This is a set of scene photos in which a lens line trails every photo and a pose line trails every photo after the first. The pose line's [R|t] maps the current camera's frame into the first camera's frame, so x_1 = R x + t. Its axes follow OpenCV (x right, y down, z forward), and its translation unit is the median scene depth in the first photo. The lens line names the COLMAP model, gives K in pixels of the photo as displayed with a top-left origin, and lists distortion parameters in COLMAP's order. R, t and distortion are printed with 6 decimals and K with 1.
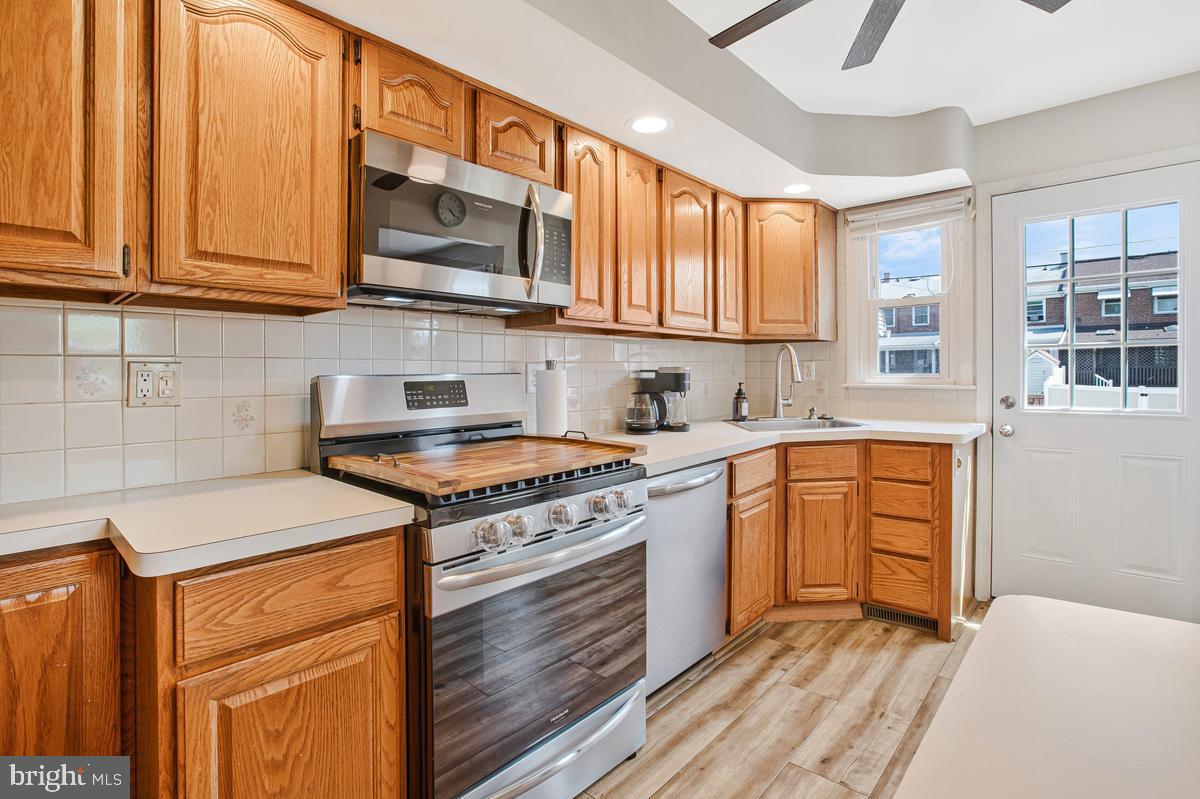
lens RADIAL K [[568.0, 0, 593.3], [0, 568.0, 367.5], [0, 0, 1]] dist [-0.035964, 0.006860]
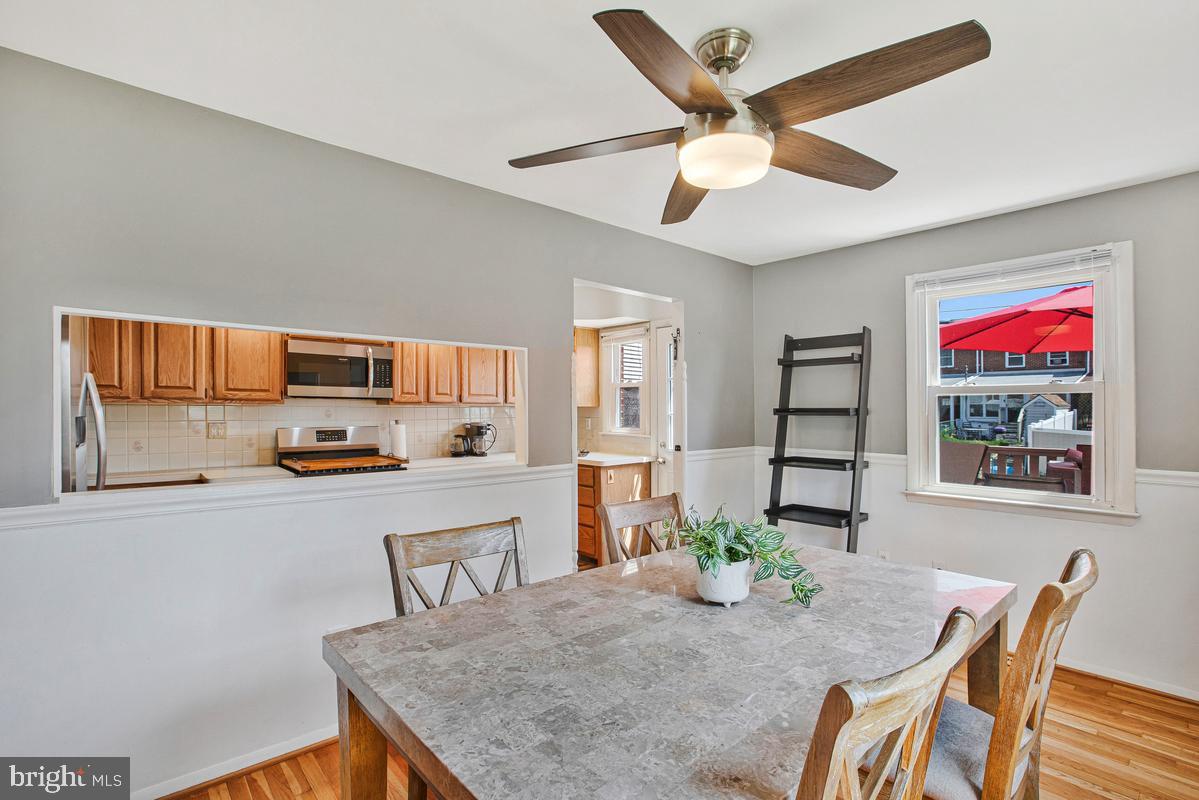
lens RADIAL K [[567.5, 0, 595.7], [0, 567.5, 402.3], [0, 0, 1]] dist [-0.035964, 0.006860]
pose [[0.992873, 0.010957, -0.118670, 0.807896], [-0.010787, 0.999940, 0.002077, -0.080338], [0.118686, -0.000782, 0.992932, -0.879449]]
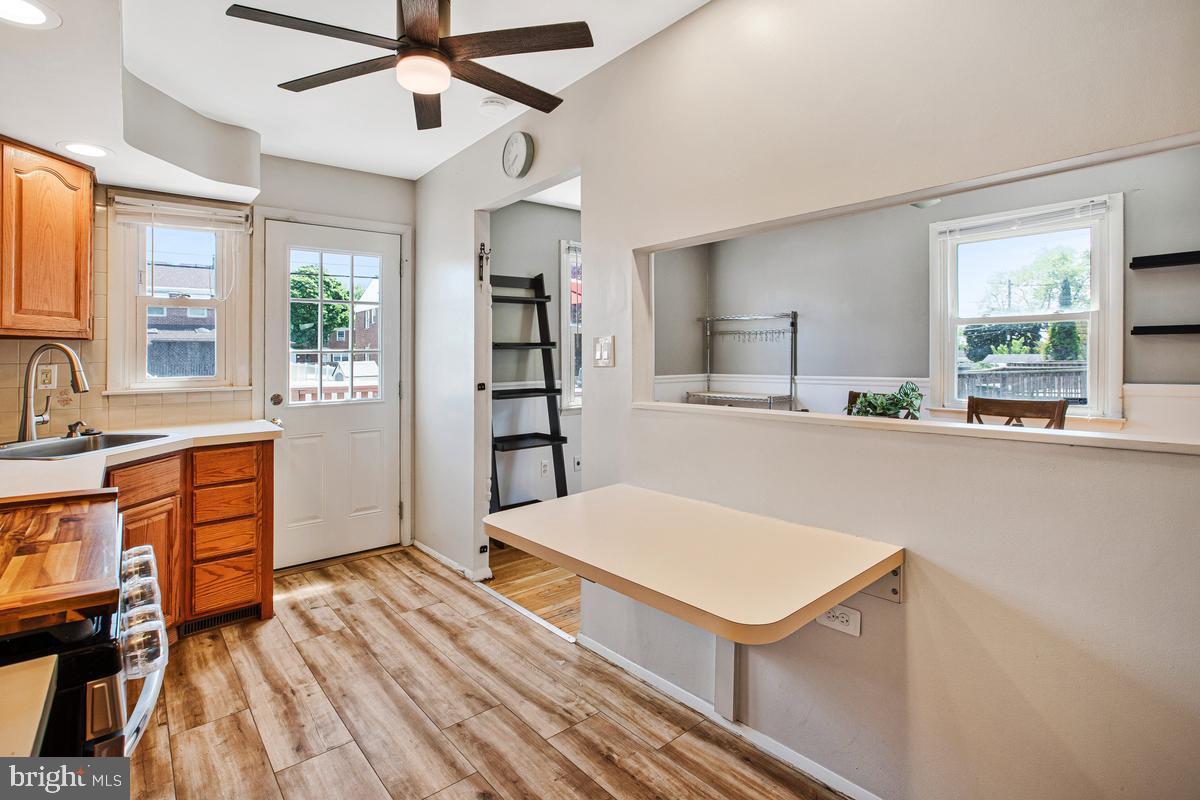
lens RADIAL K [[568.0, 0, 592.3], [0, 568.0, 371.3], [0, 0, 1]] dist [-0.035964, 0.006860]
pose [[0.157681, -0.017278, 0.987339, -0.351220], [0.006340, 0.999844, 0.016484, -0.013092], [-0.987470, 0.003660, 0.157766, 0.191949]]
